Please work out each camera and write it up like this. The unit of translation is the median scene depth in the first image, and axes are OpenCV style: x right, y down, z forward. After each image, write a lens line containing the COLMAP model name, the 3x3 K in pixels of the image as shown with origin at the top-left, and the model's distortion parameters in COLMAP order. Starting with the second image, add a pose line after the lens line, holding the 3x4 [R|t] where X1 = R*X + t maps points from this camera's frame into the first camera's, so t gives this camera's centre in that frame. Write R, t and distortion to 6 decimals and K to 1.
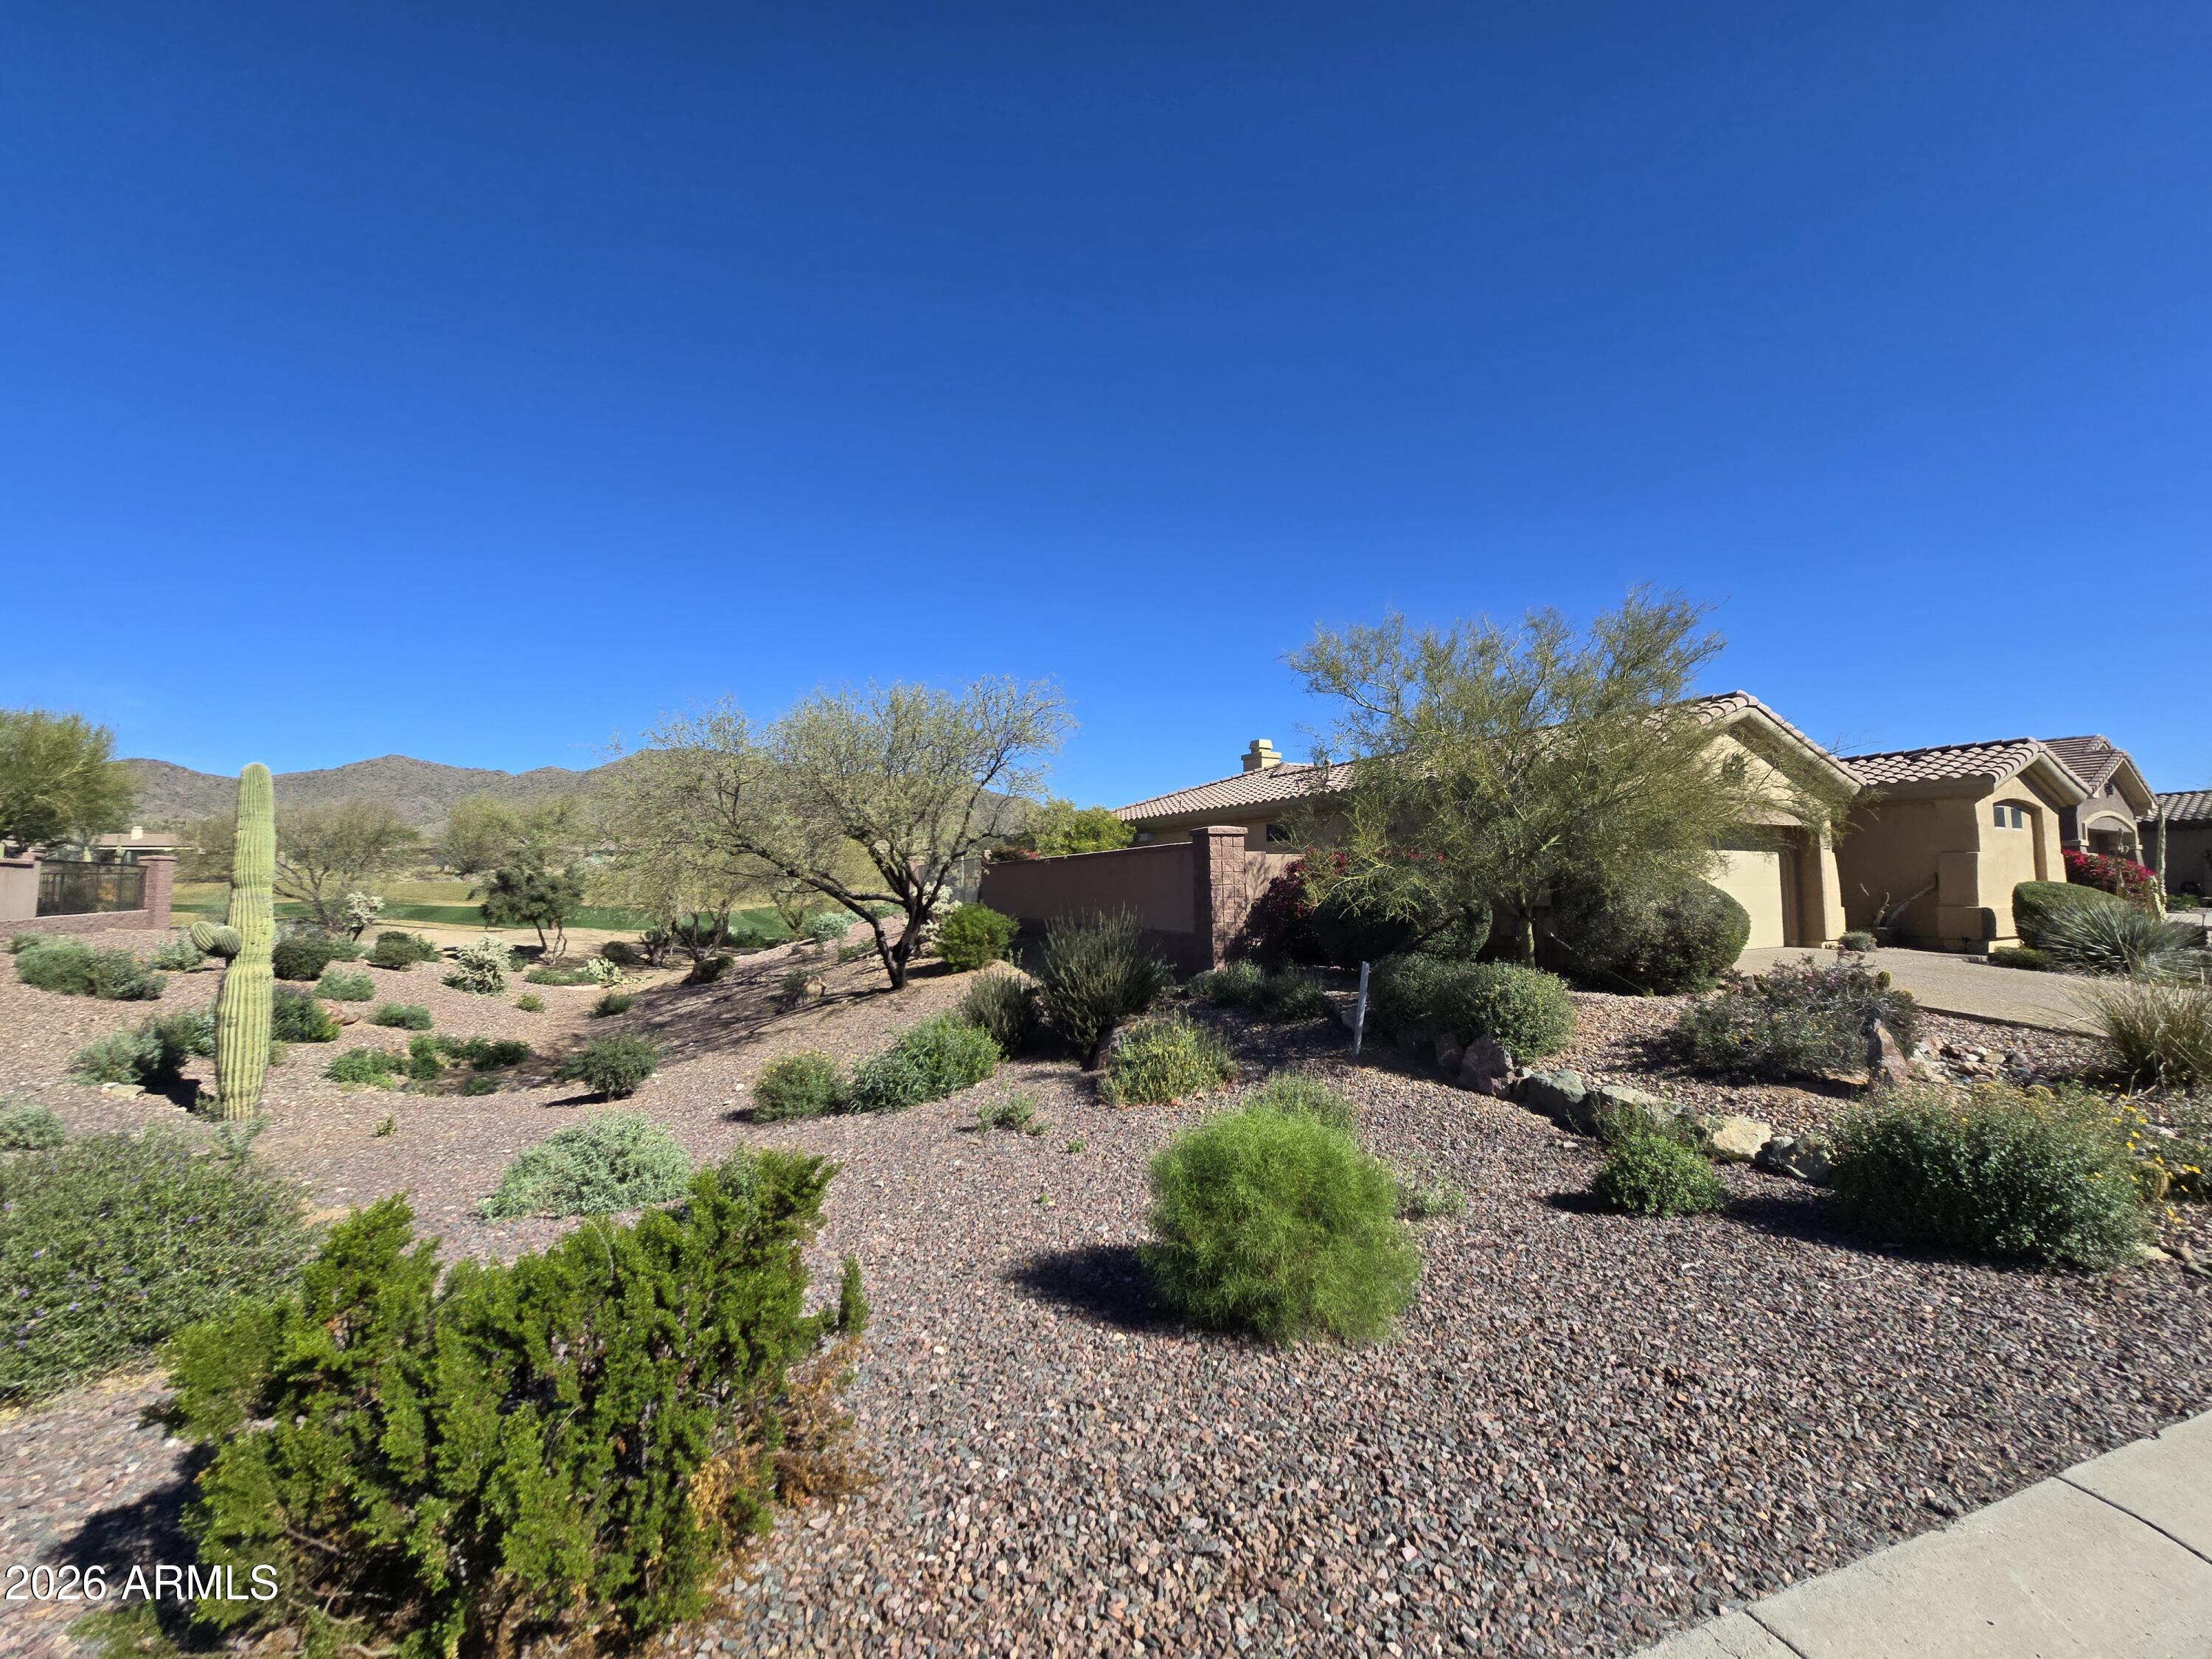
lens RADIAL K [[904.9, 0, 1119.7], [0, 904.9, 829.7], [0, 0, 1]] dist [-0.001933, 0.001201]
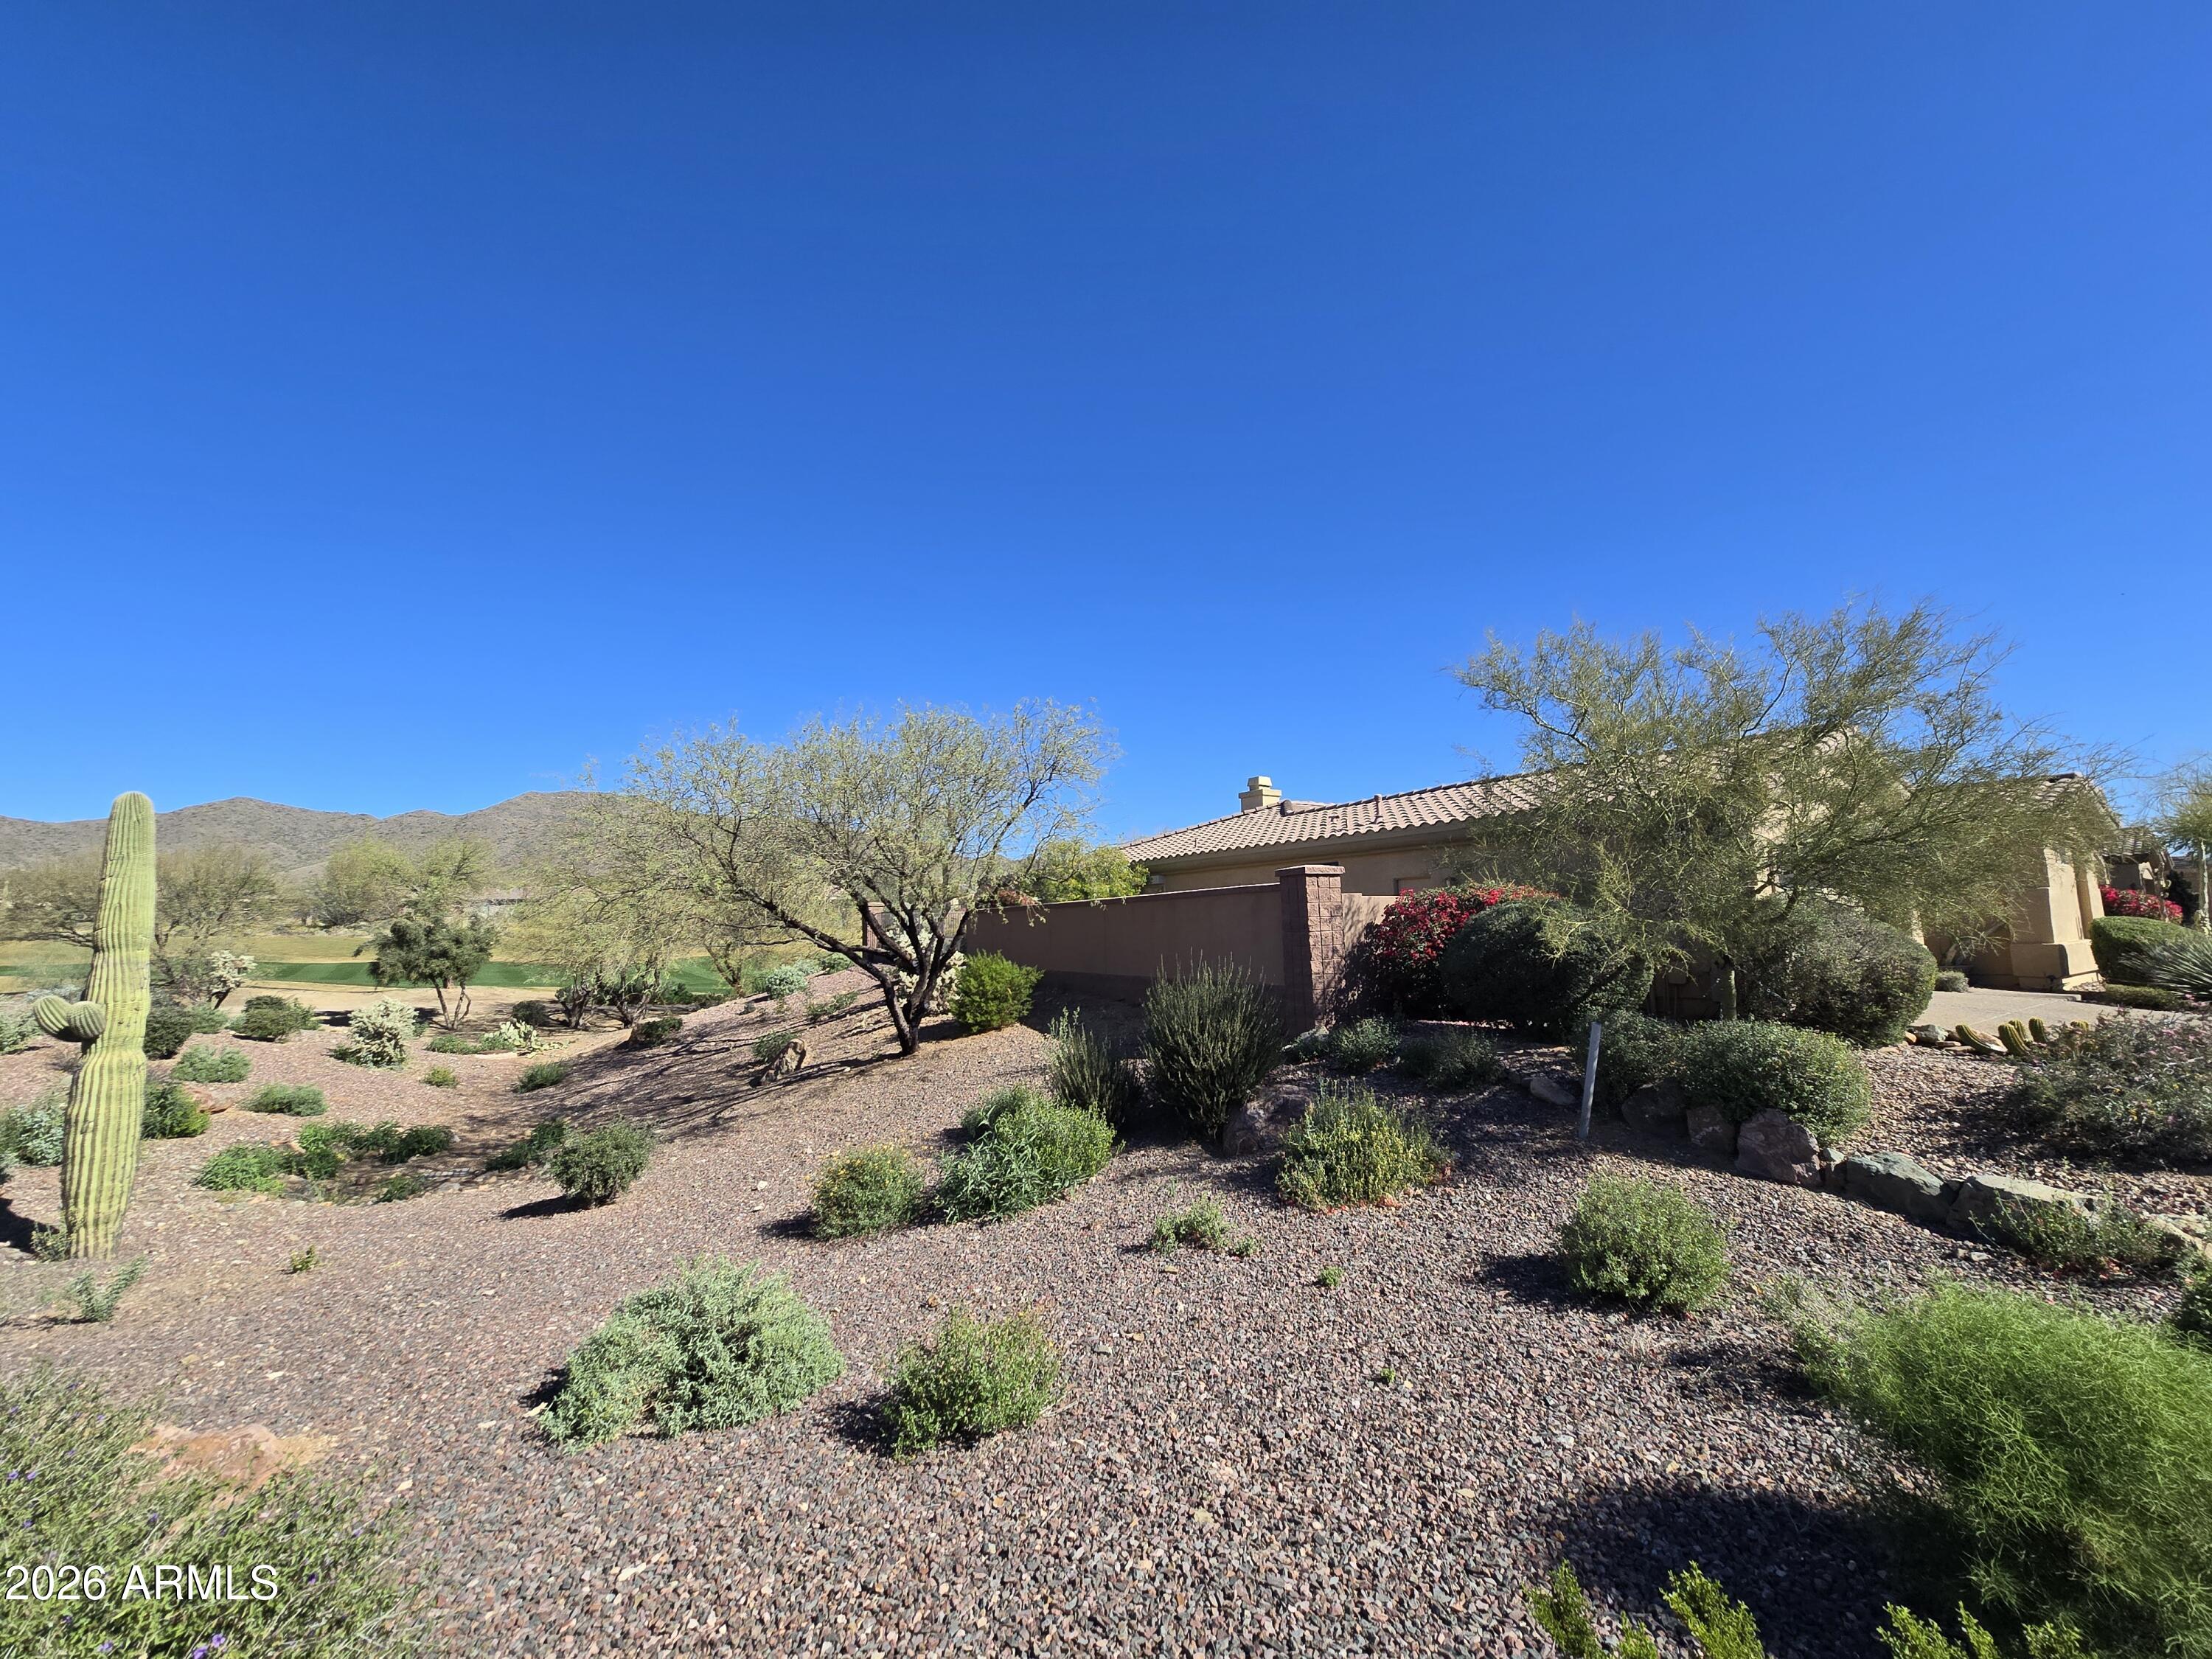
lens RADIAL K [[904.9, 0, 1117.0], [0, 904.9, 825.0], [0, 0, 1]] dist [-0.001933, 0.001201]
pose [[0.995543, -0.001938, 0.094294, -0.138540], [0.006945, 0.998581, -0.052800, 0.001732], [-0.094057, 0.053220, 0.994143, 0.104732]]
